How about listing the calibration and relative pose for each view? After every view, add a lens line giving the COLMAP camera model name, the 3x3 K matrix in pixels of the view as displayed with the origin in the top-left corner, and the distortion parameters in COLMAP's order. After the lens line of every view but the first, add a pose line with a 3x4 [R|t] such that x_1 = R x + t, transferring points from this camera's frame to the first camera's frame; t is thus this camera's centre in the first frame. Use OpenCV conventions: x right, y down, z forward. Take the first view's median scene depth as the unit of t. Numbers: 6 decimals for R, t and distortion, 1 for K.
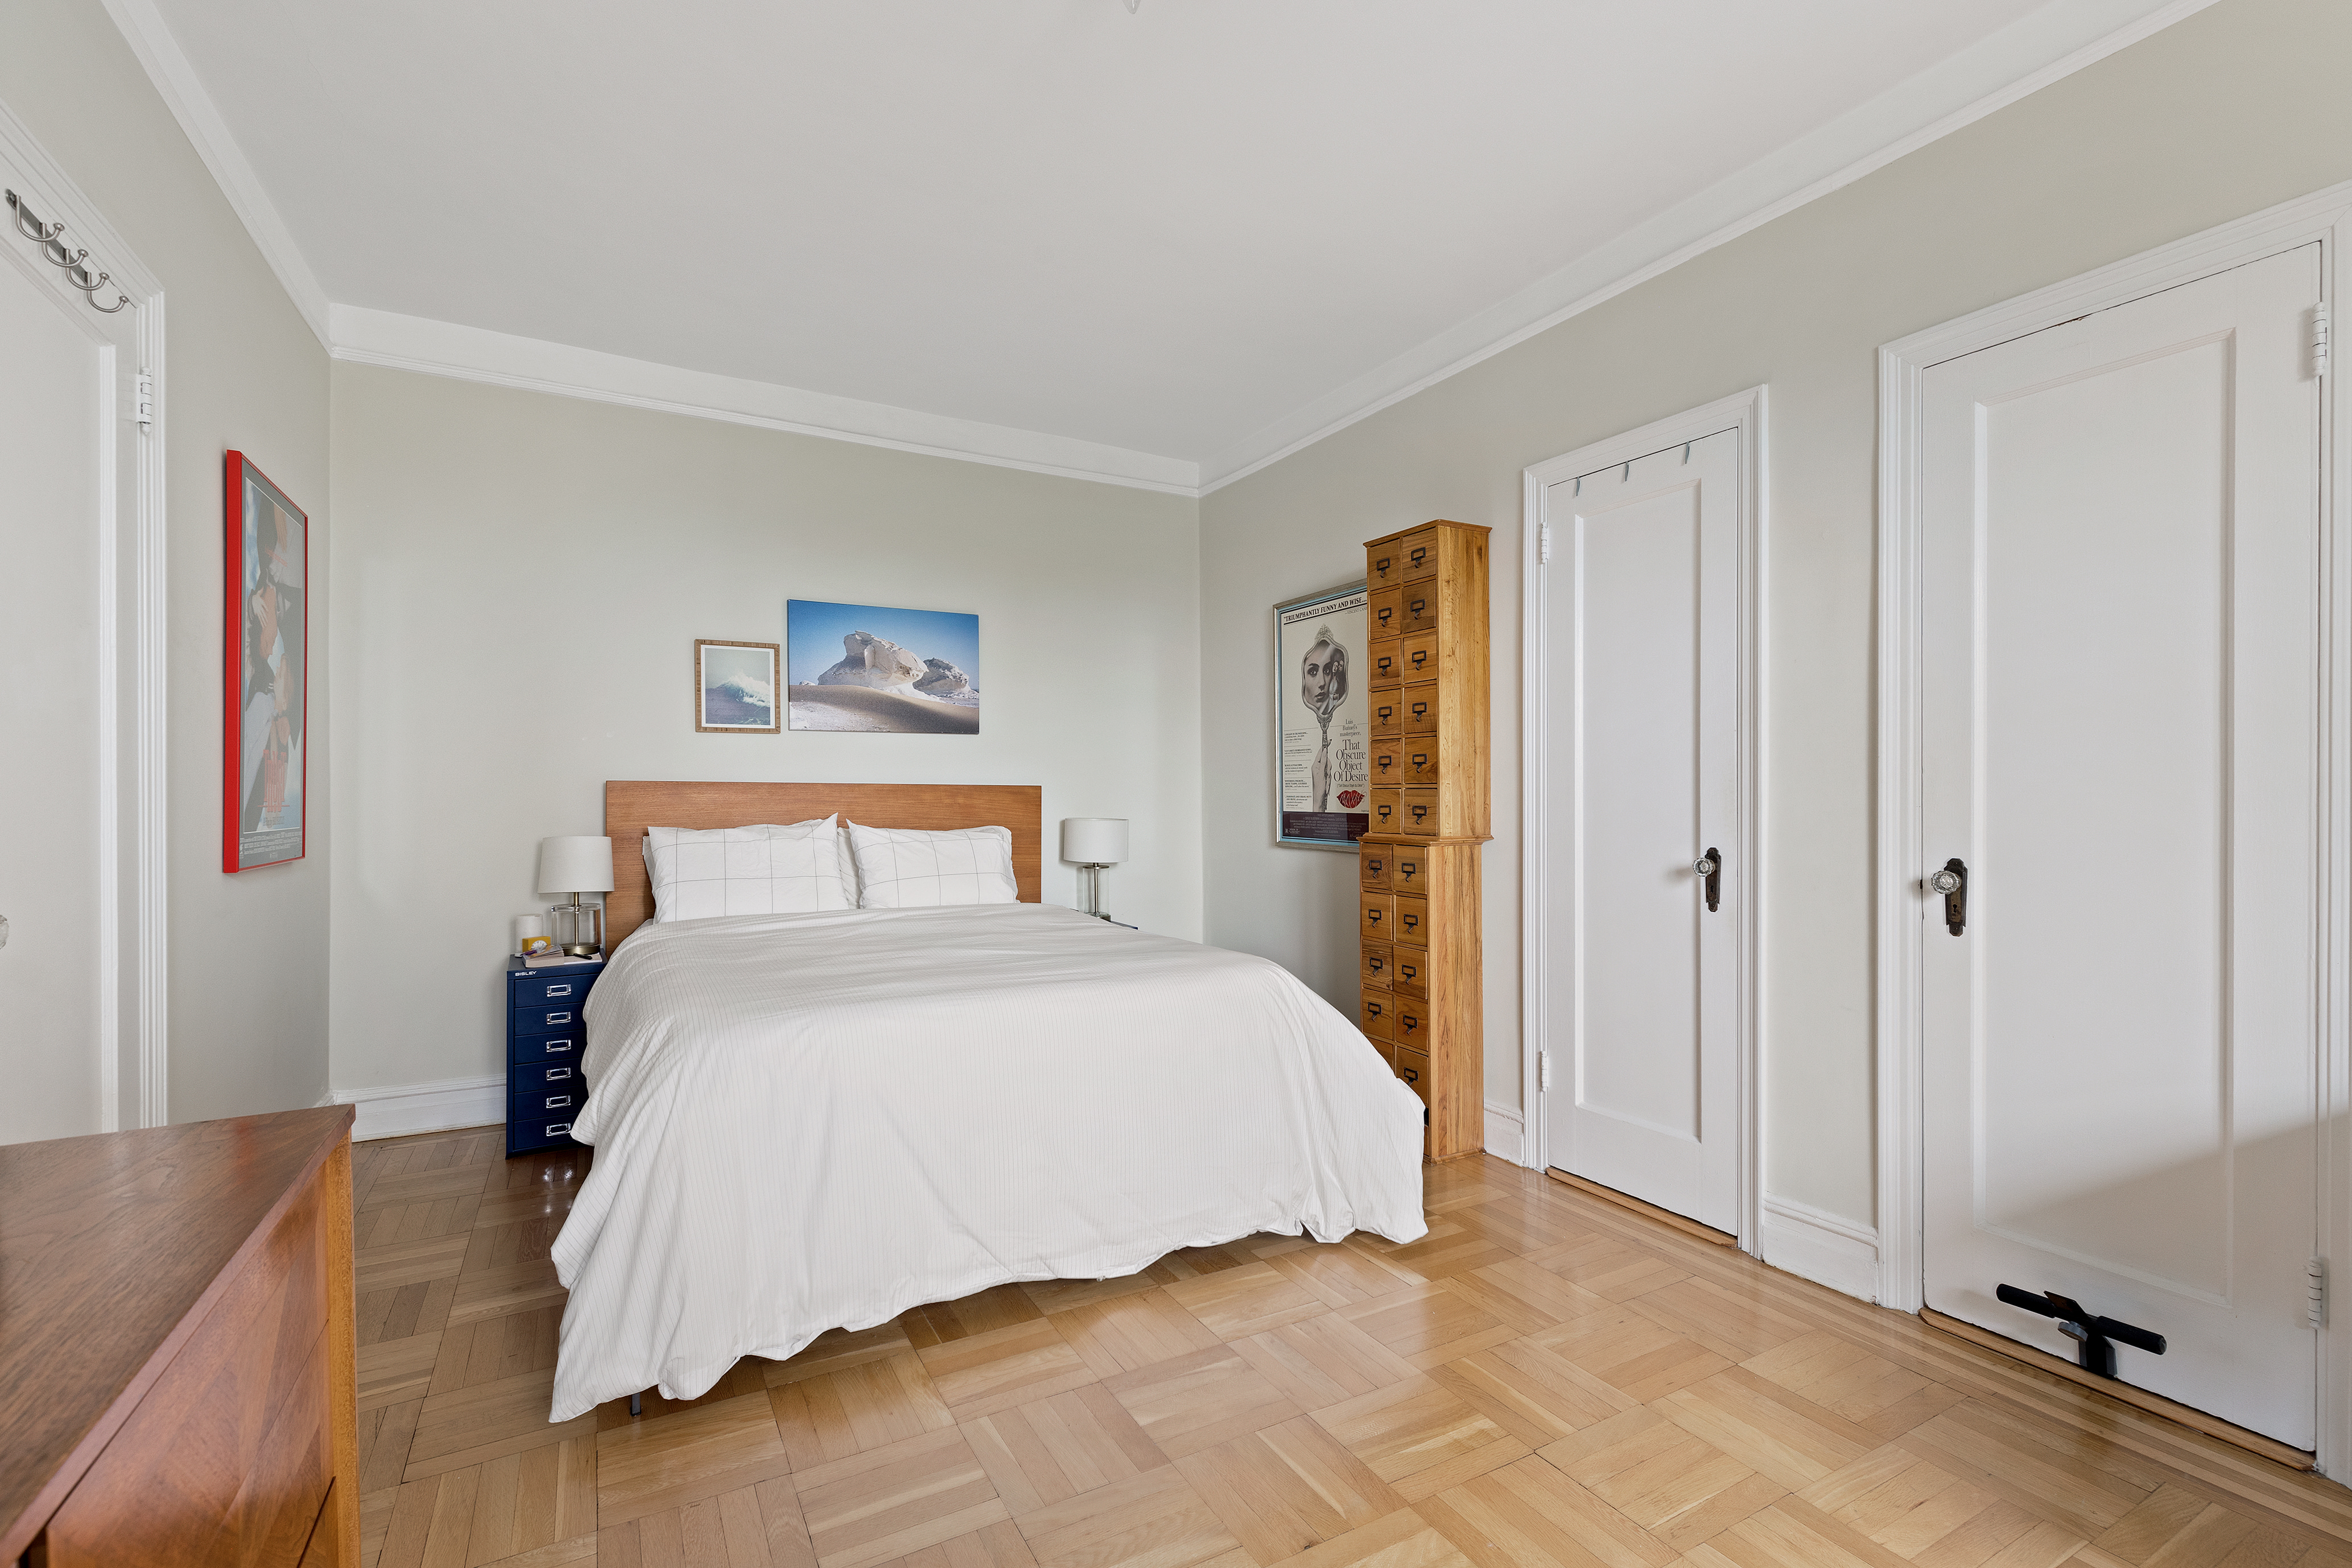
lens RADIAL K [[1055.8, 0, 1177.5], [0, 1055.8, 786.3], [0, 0, 1]] dist [0.002769, 0.000310]
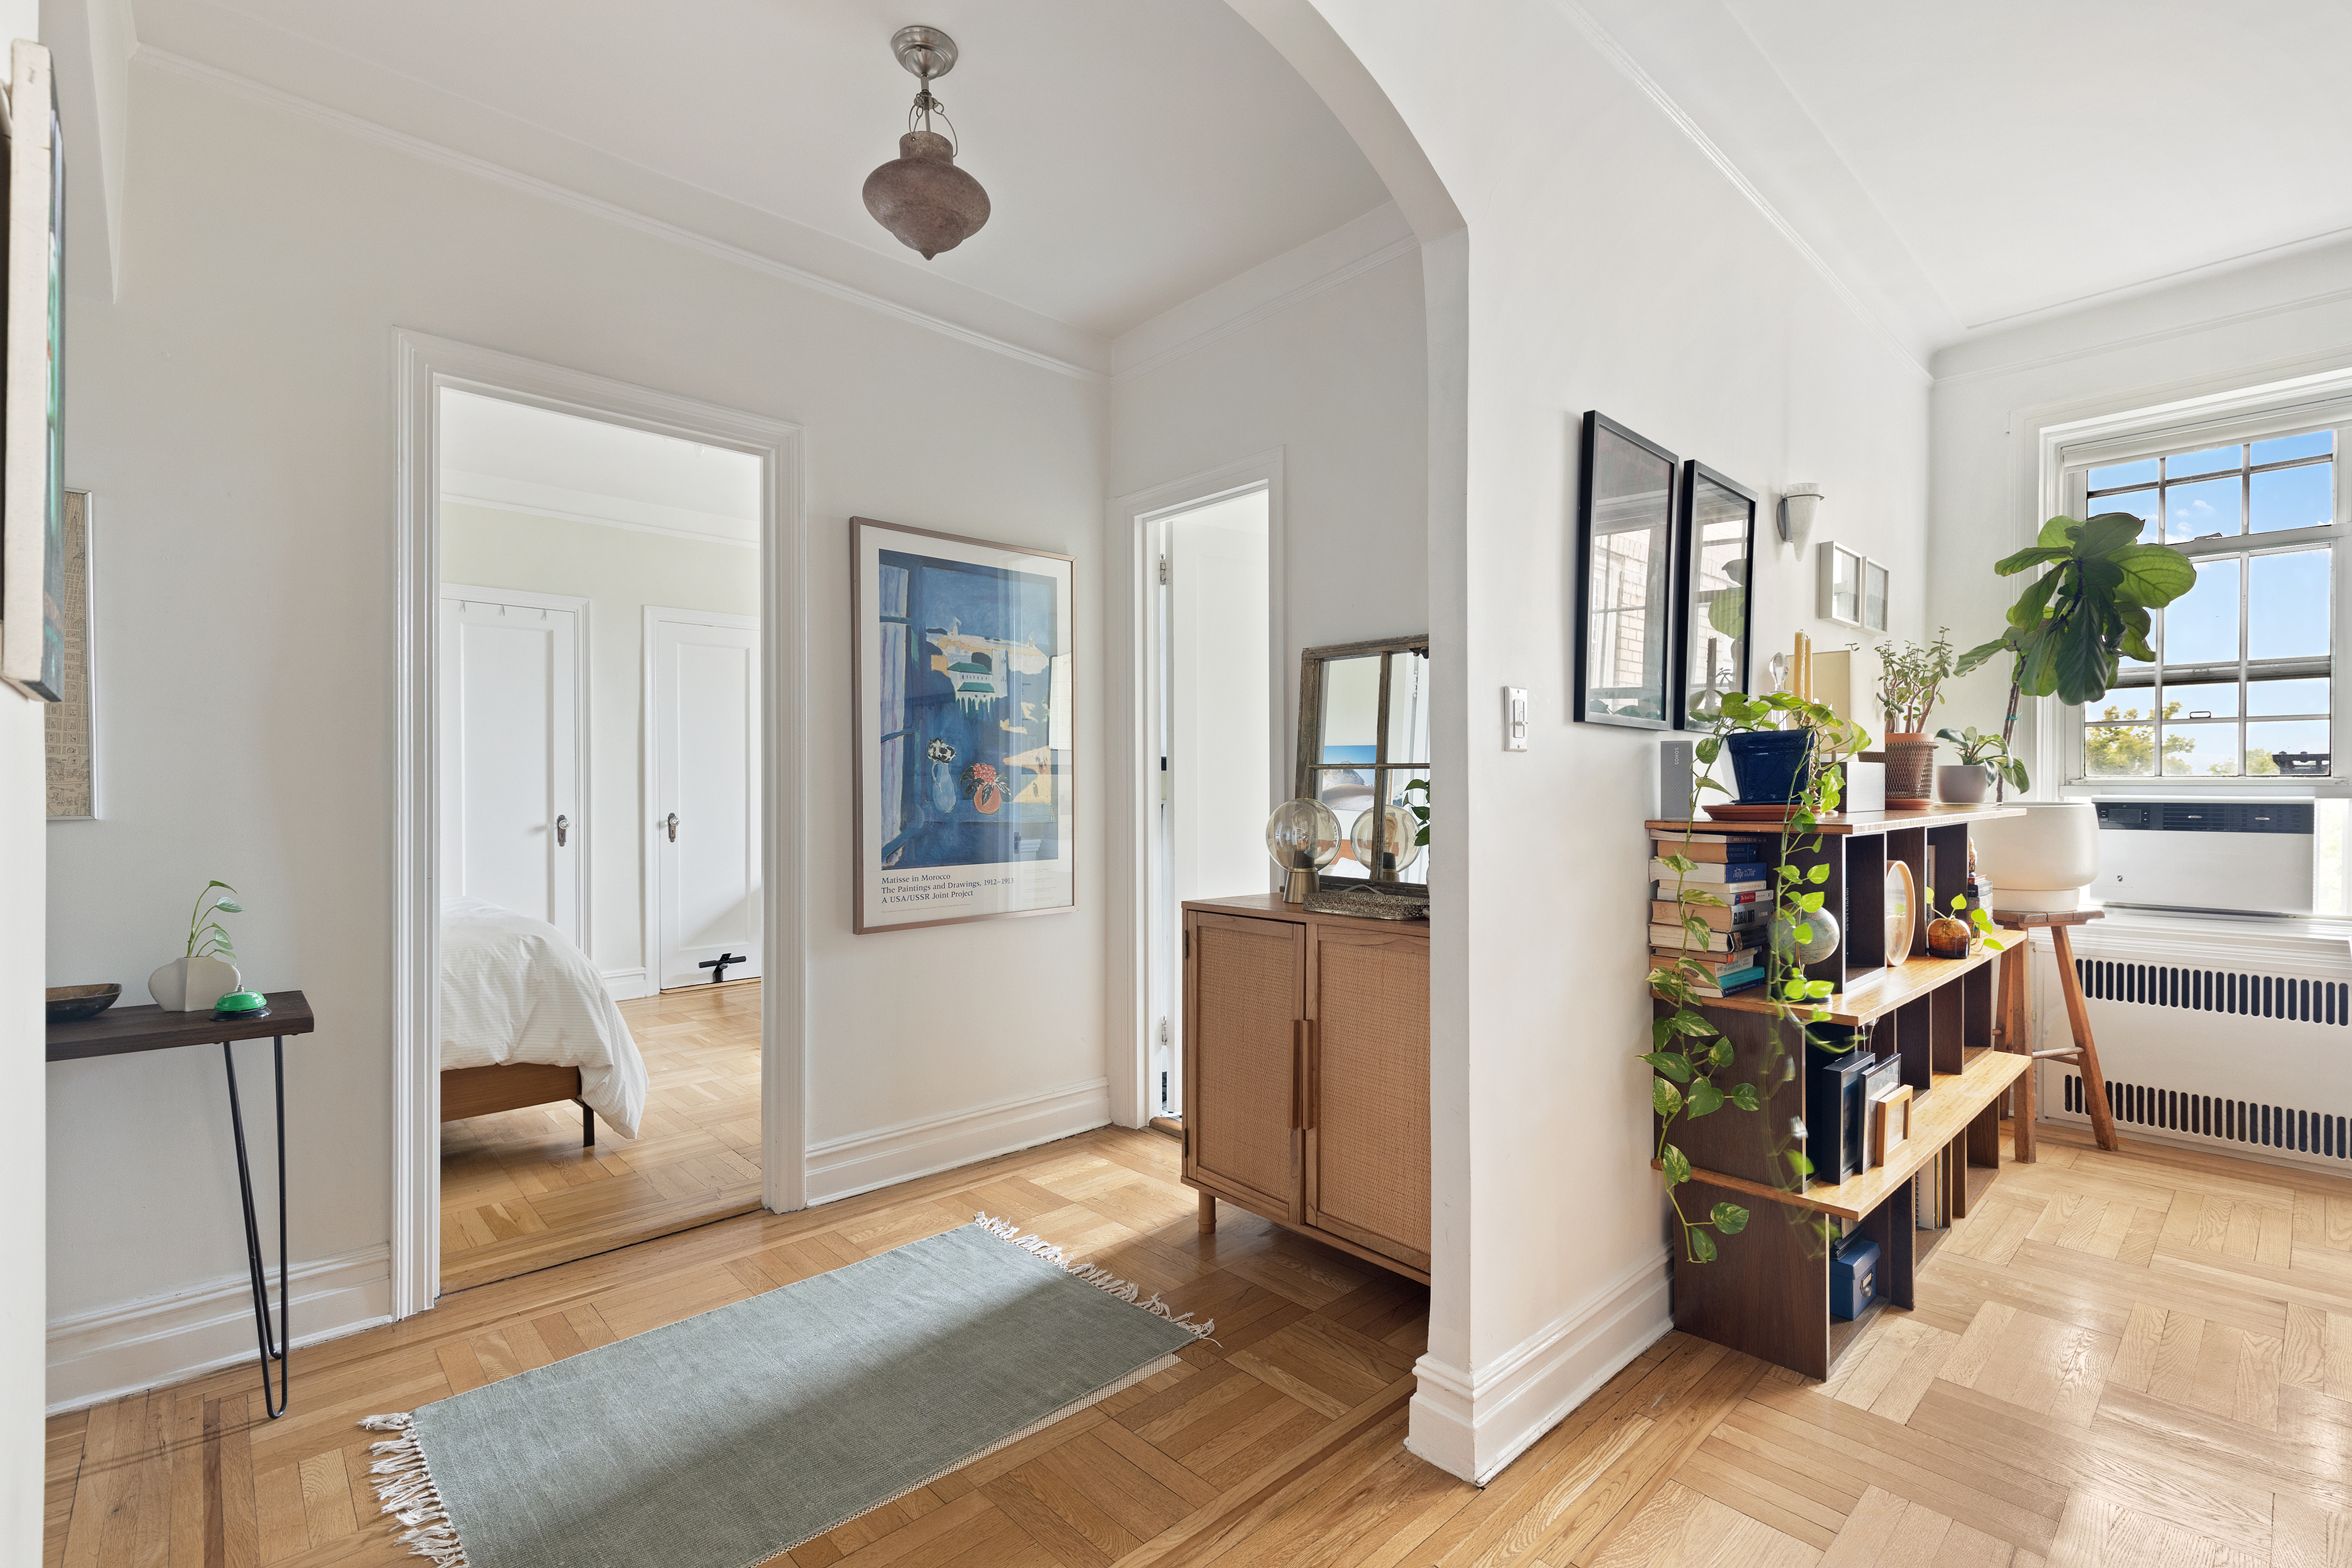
lens RADIAL K [[1055.8, 0, 1171.0], [0, 1055.8, 780.9], [0, 0, 1]] dist [0.002769, 0.000310]
pose [[-0.238371, 0.003725, 0.971167, -1.765879], [-0.004742, 0.999976, -0.004999, -0.002783], [-0.971163, -0.005797, -0.238347, 0.355081]]
